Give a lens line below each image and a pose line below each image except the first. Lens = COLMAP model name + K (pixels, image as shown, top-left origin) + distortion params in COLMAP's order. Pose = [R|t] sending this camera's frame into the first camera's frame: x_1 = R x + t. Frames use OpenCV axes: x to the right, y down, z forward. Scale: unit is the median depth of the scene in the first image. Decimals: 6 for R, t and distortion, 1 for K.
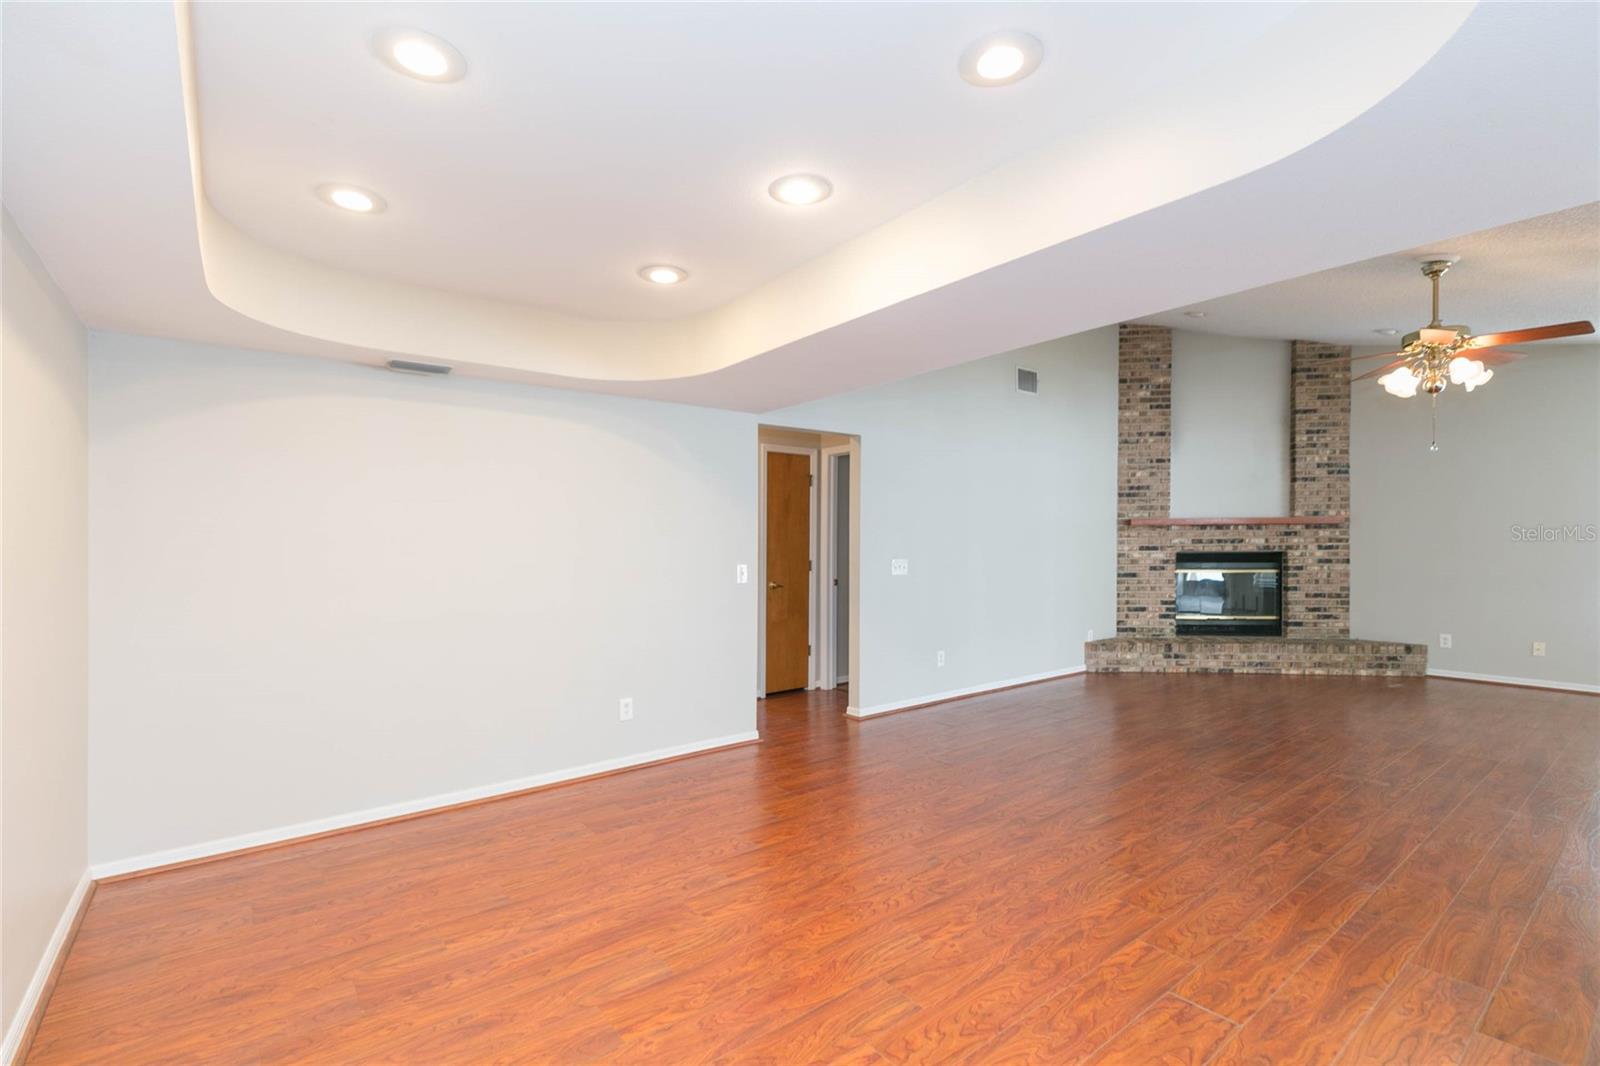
lens RADIAL K [[722.7, 0, 809.7], [0, 722.7, 539.3], [0, 0, 1]] dist [0.002179, -0.000080]
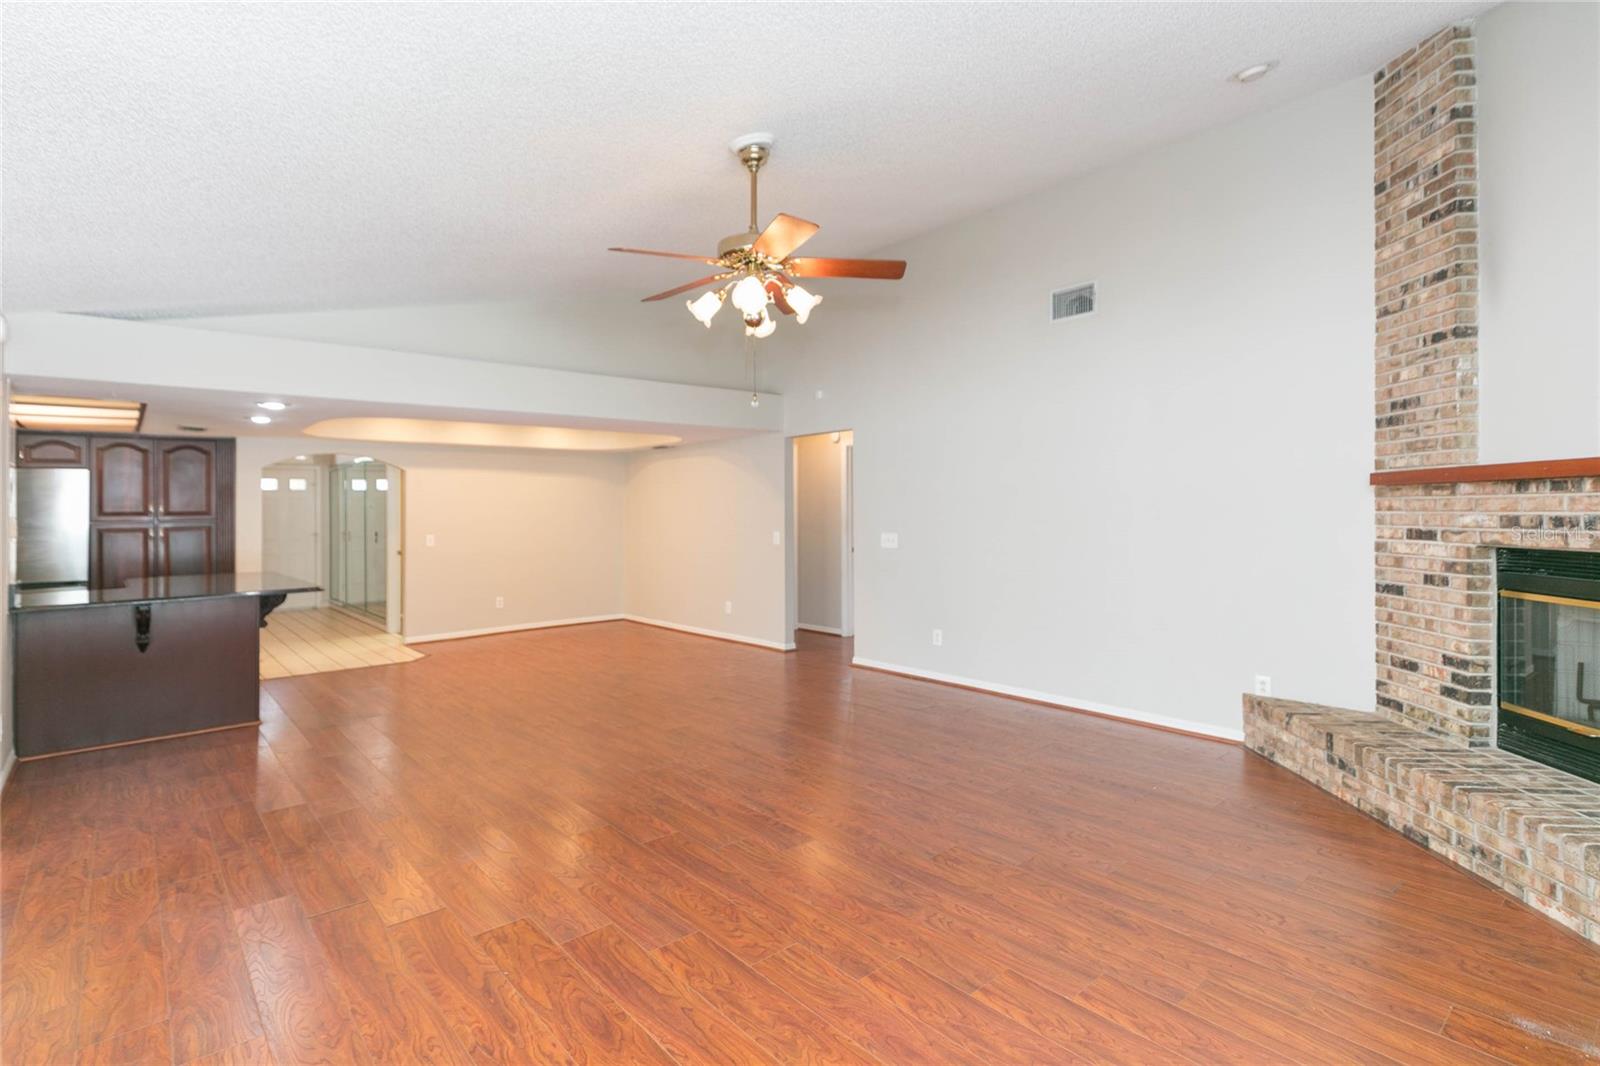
lens RADIAL K [[762.8, 0, 771.4], [0, 762.8, 498.4], [0, 0, 1]] dist [-0.000135, 0.000046]
pose [[0.027876, -0.008160, -0.999578, 0.957946], [0.001395, 0.999966, -0.008124, -0.007149], [0.999610, -0.001168, 0.027886, 0.592241]]
